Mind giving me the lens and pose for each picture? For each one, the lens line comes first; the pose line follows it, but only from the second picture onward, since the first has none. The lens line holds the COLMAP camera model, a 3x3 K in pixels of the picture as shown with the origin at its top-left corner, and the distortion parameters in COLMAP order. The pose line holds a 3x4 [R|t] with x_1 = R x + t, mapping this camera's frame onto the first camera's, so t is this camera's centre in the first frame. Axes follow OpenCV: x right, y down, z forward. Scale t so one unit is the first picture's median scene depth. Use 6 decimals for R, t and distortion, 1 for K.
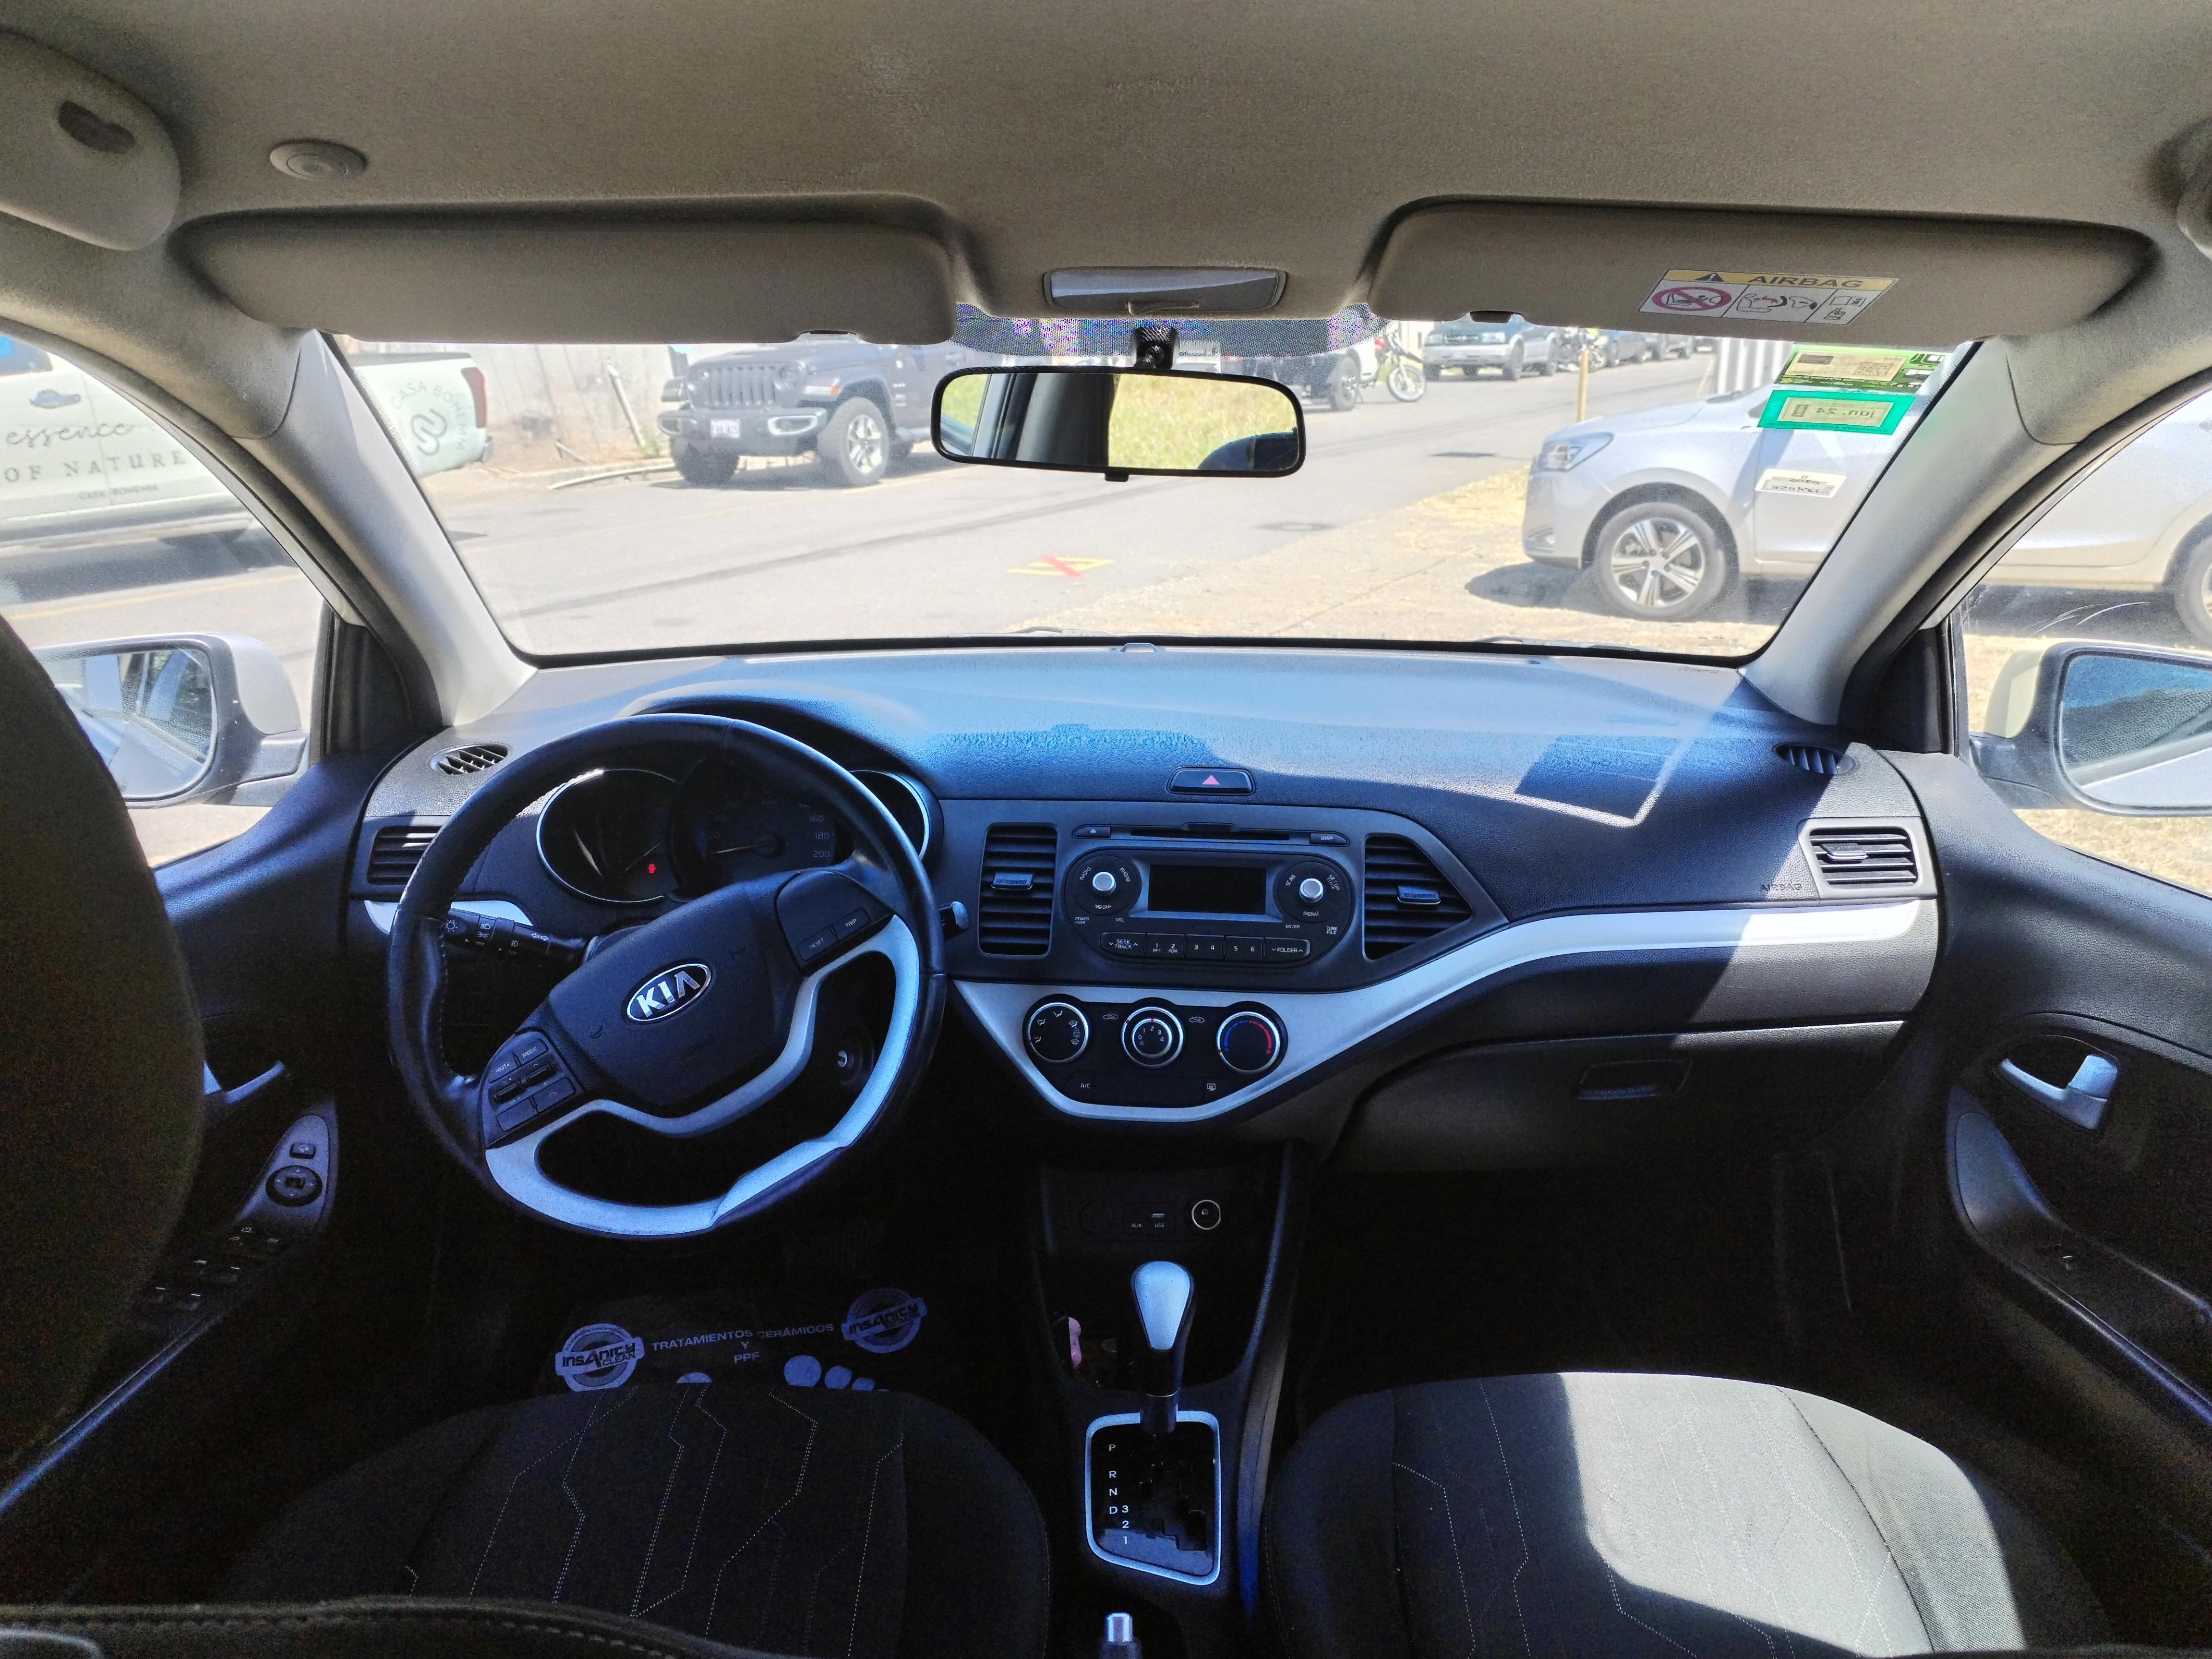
lens RADIAL K [[1724.0, 0, 1106.0], [0, 1724.0, 829.5], [0, 0, 1]] dist [0.004127, 0.009445]
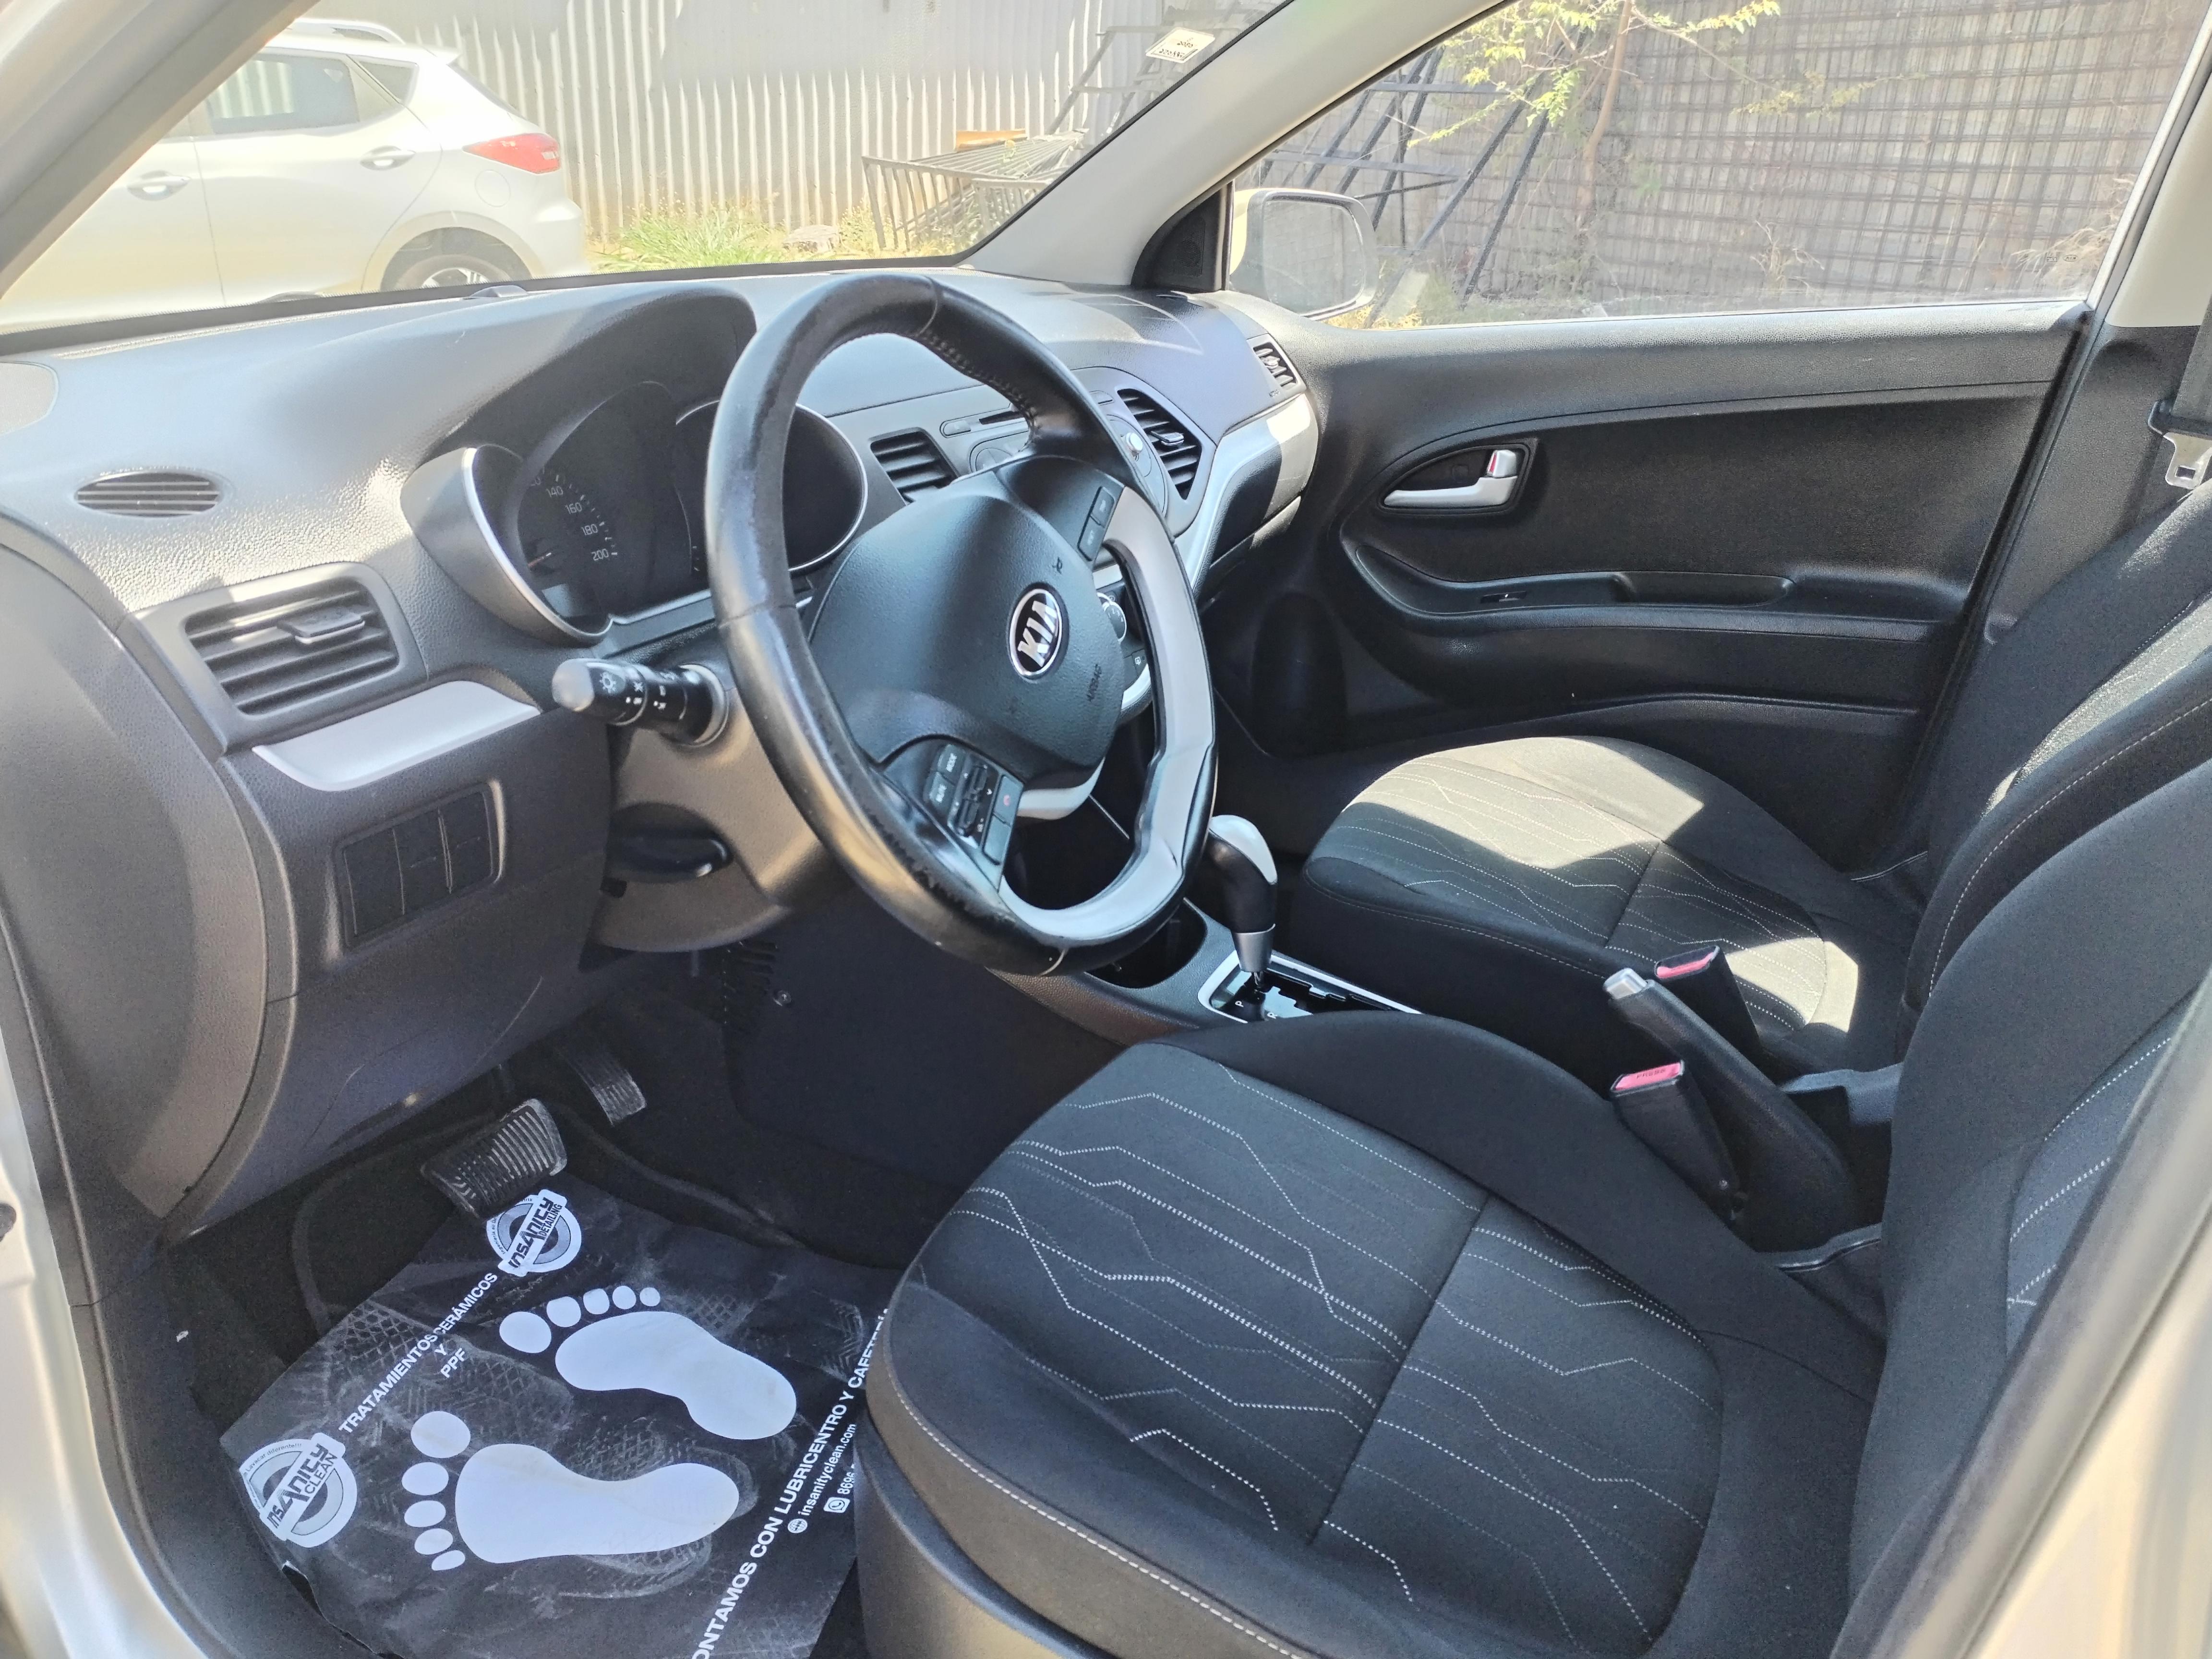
lens RADIAL K [[1724.0, 0, 1106.0], [0, 1724.0, 829.5], [0, 0, 1]] dist [0.004127, 0.009445]
pose [[0.459219, -0.331508, 0.824149, -0.712006], [0.254999, 0.937905, 0.235179, 0.006027], [-0.850937, 0.102159, 0.515238, 0.468937]]
